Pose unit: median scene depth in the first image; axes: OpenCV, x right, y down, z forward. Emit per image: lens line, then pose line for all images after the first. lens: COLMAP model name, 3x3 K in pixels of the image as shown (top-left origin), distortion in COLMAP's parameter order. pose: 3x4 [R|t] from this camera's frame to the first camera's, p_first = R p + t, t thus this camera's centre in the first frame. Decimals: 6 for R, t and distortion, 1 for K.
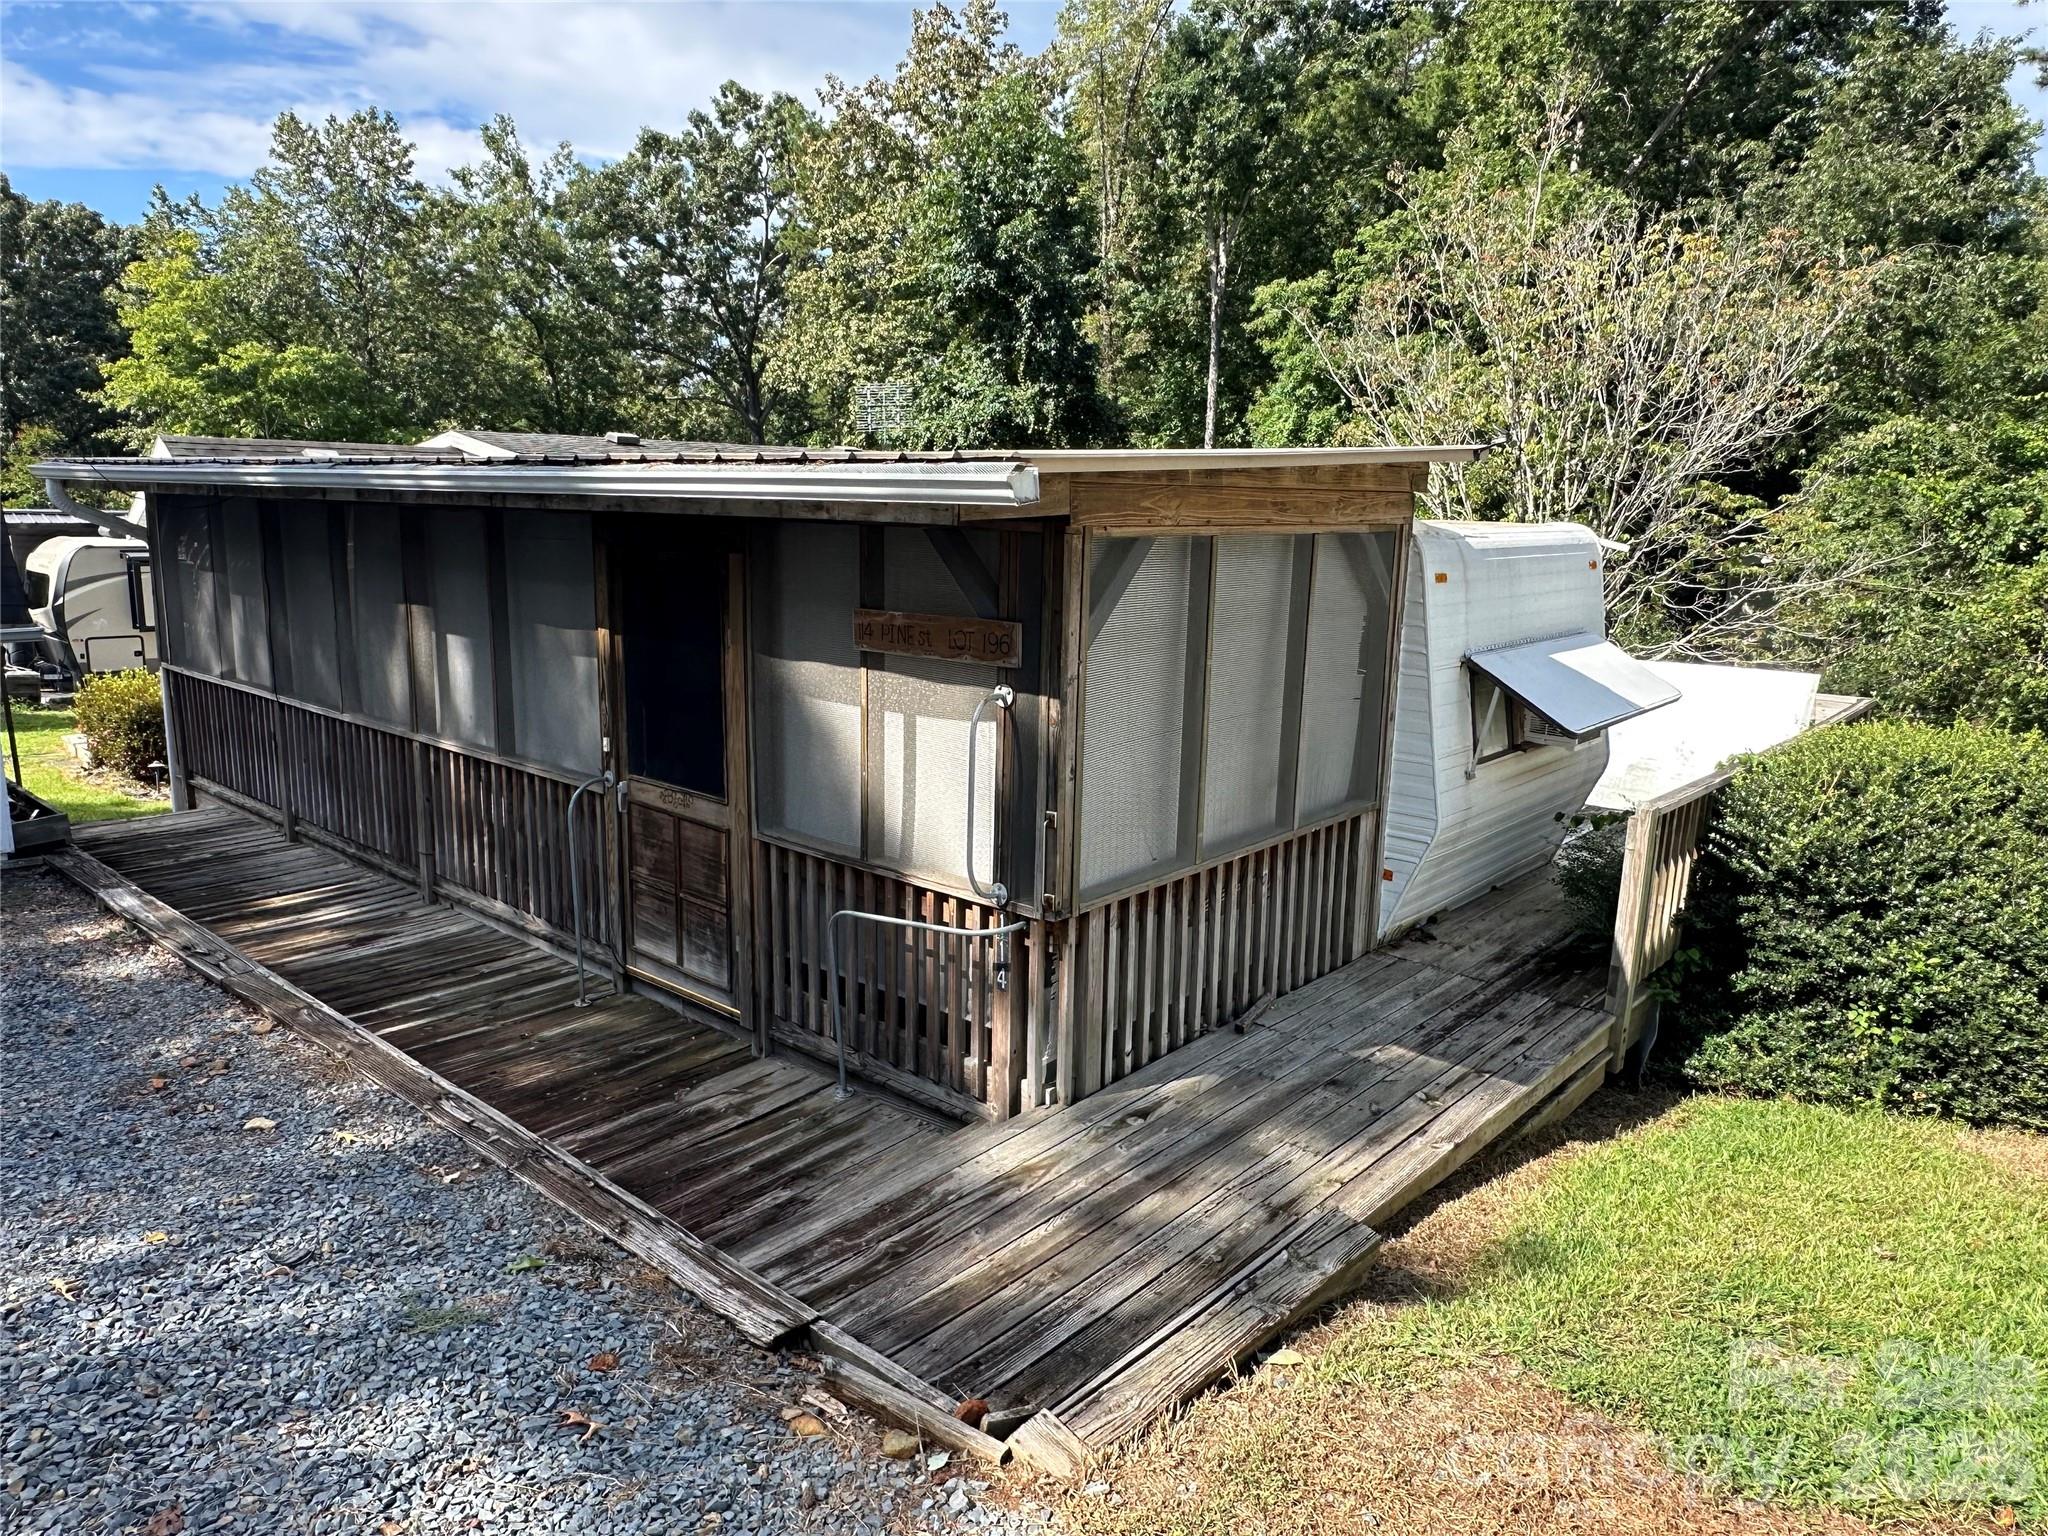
lens RADIAL K [[1350.2, 0, 1002.3], [0, 1350.2, 781.5], [0, 0, 1]] dist [-0.017985, 0.013616]
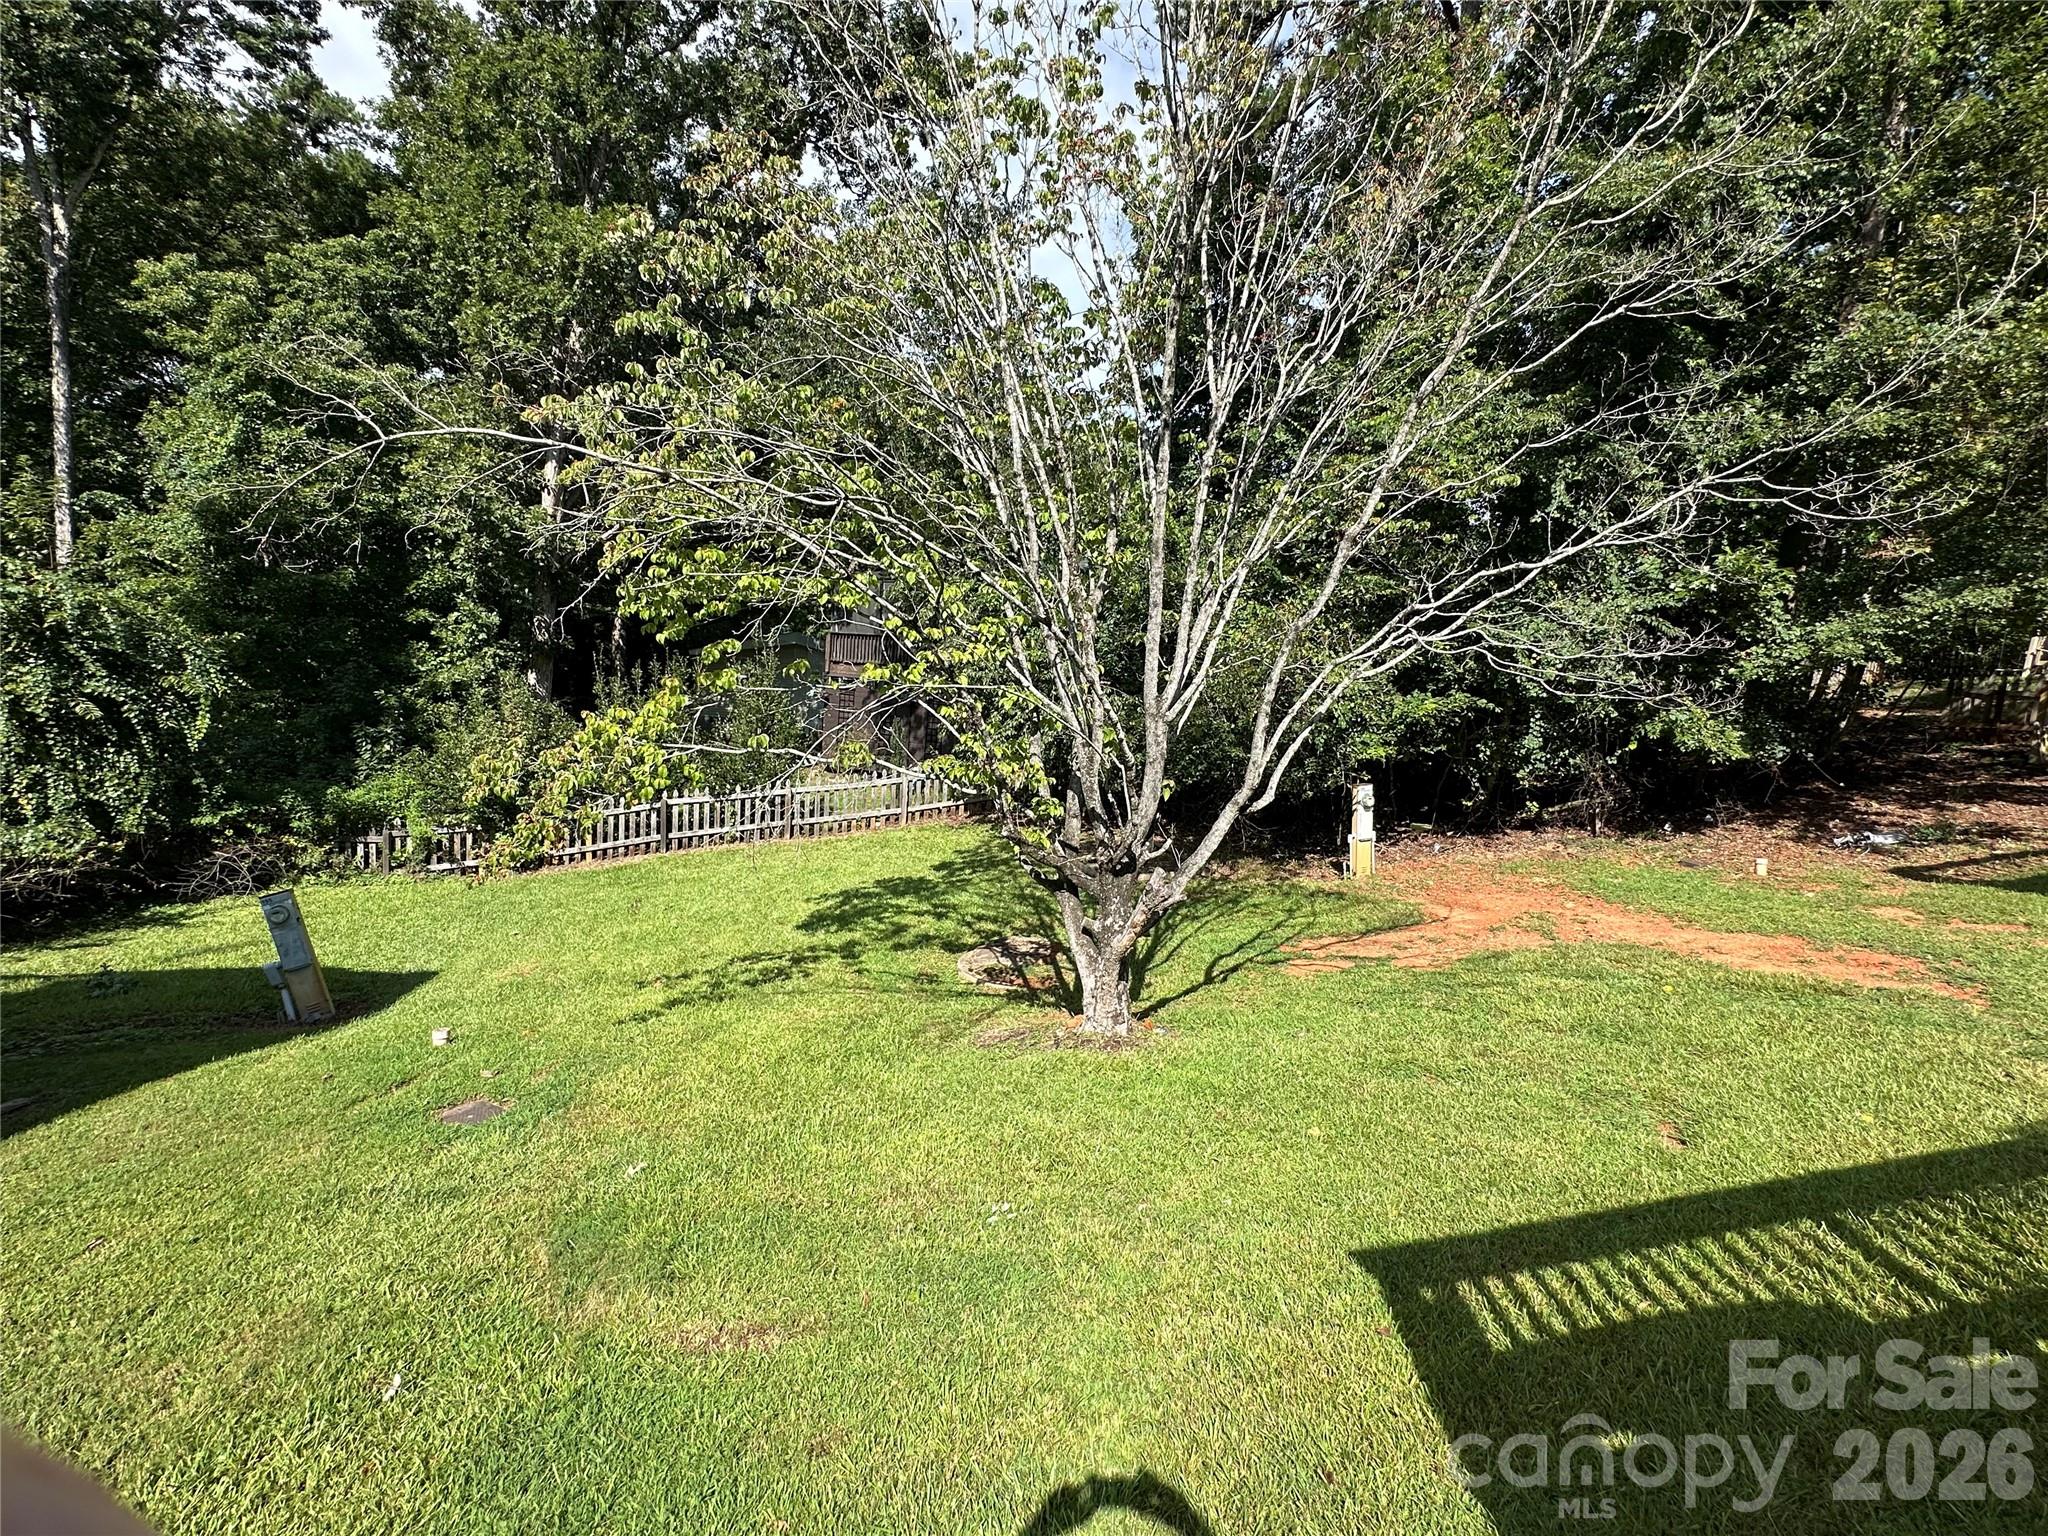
lens RADIAL K [[861.5, 0, 1007.0], [0, 861.5, 755.7], [0, 0, 1]] dist [0.010258, 0.000586]
pose [[0.546997, -0.058067, 0.835118, 0.050648], [0.119732, 0.992762, -0.009395, -0.044903], [-0.828528, 0.105129, 0.549990, 0.610523]]
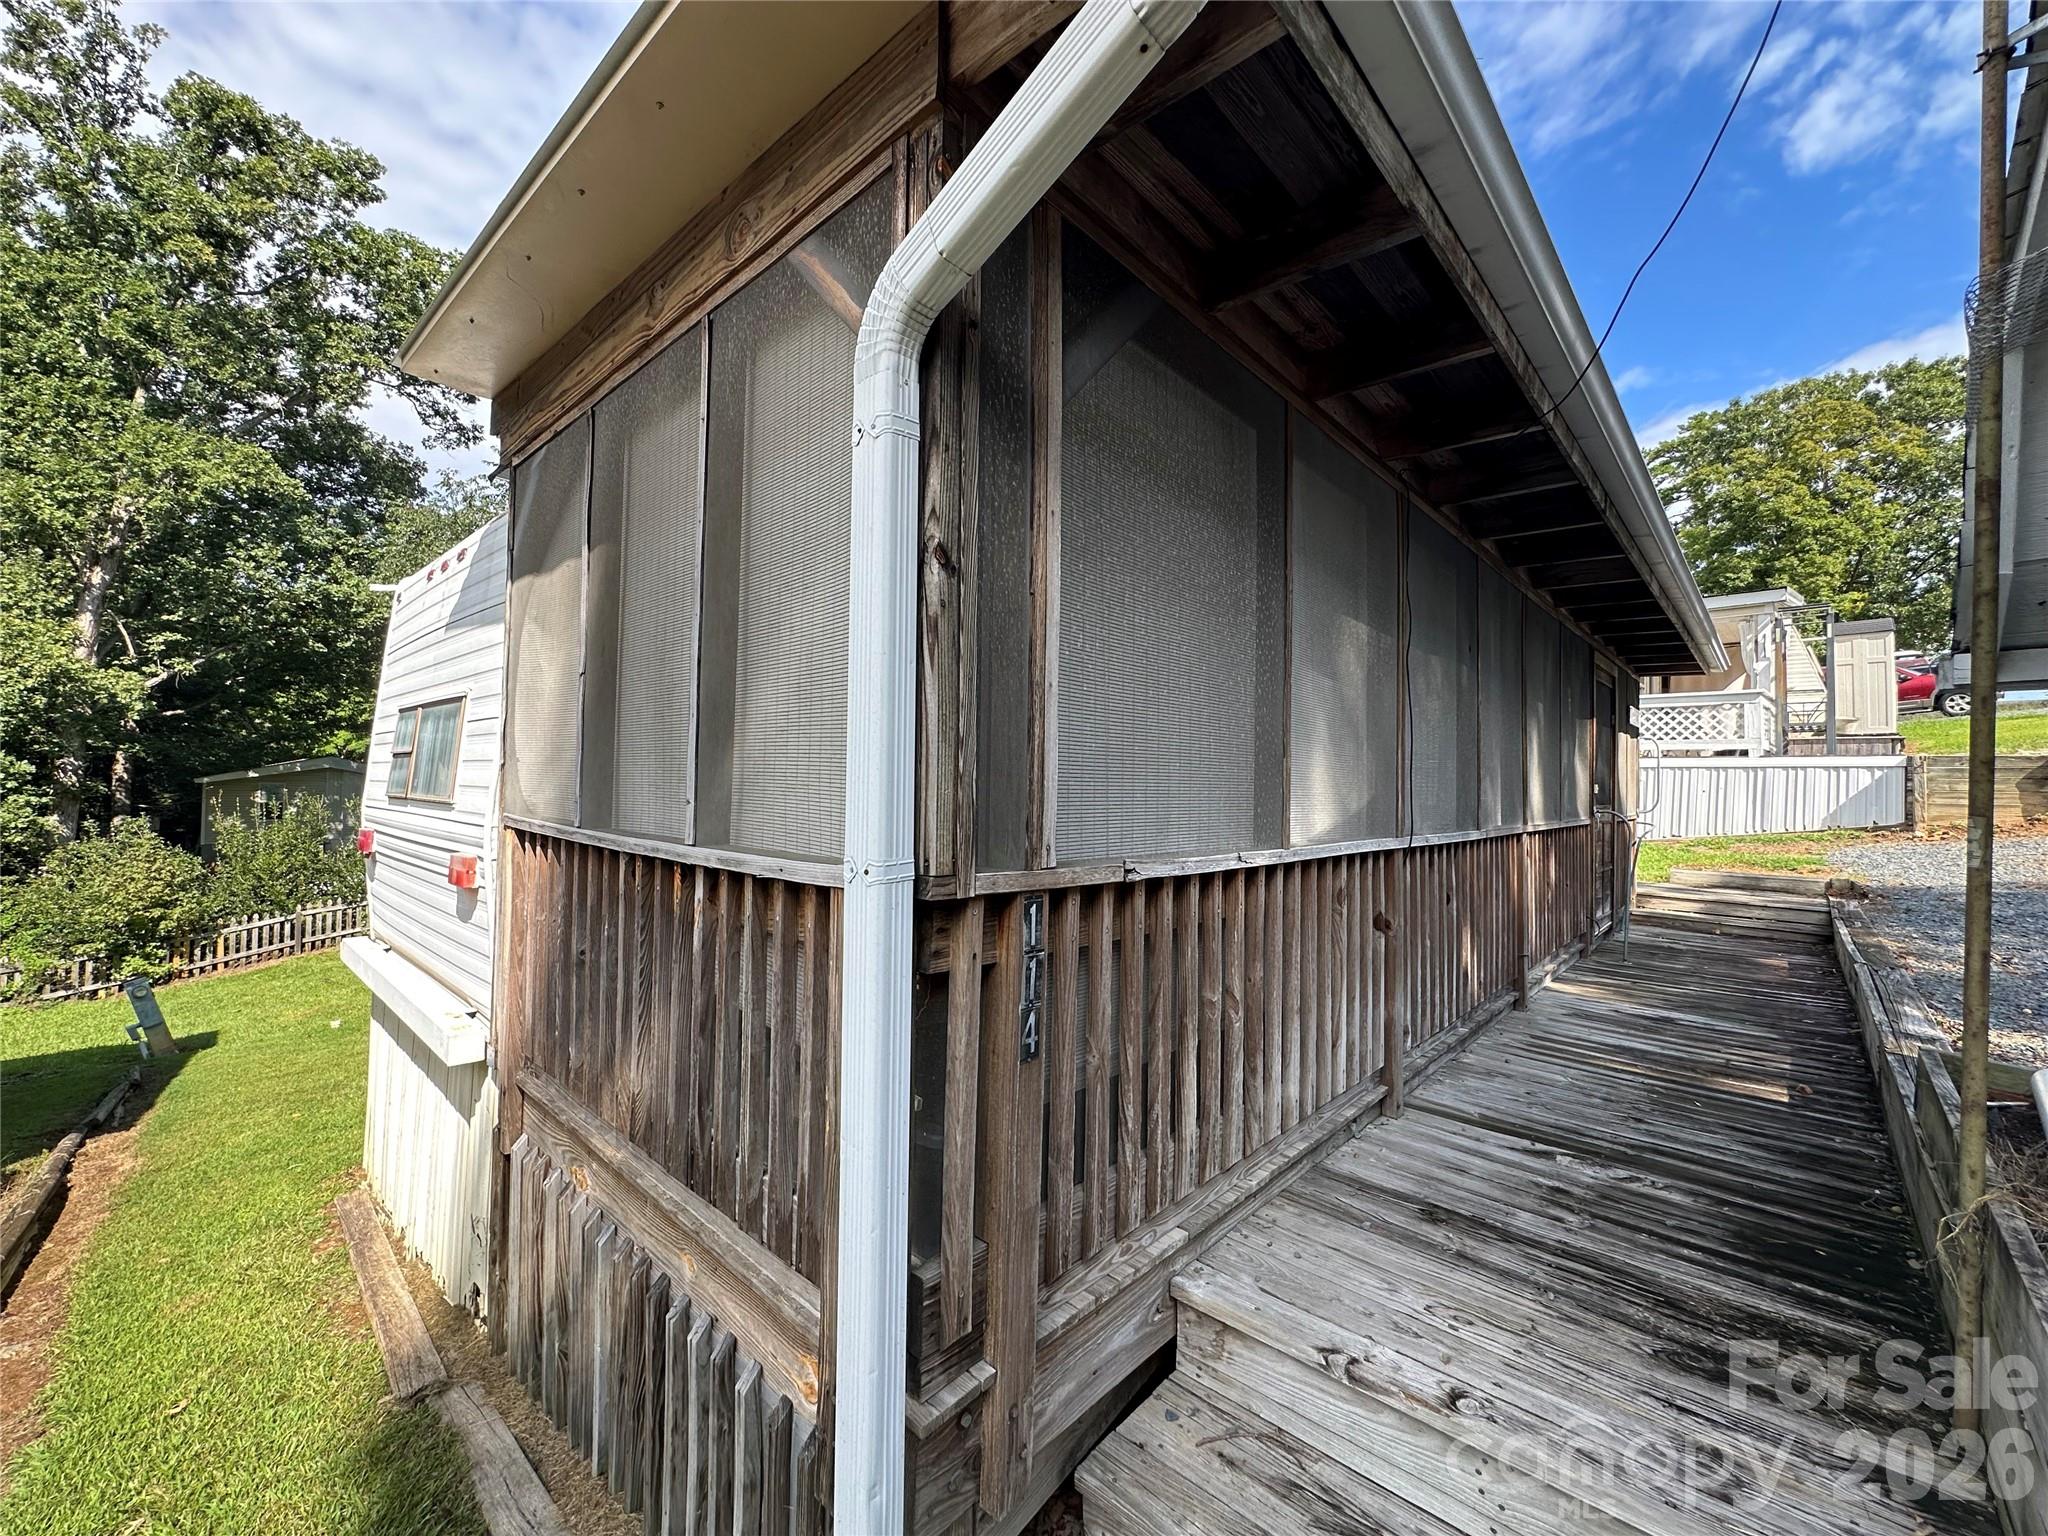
lens RADIAL K [[819.9, 0, 1027.3], [0, 819.9, 759.9], [0, 0, 1]] dist [-0.007228, 0.001272]
pose [[-0.001592, 0.012494, 0.999921, -0.355396], [0.189806, 0.981749, -0.011965, -0.050375], [-0.981820, 0.189772, -0.003934, 0.473903]]
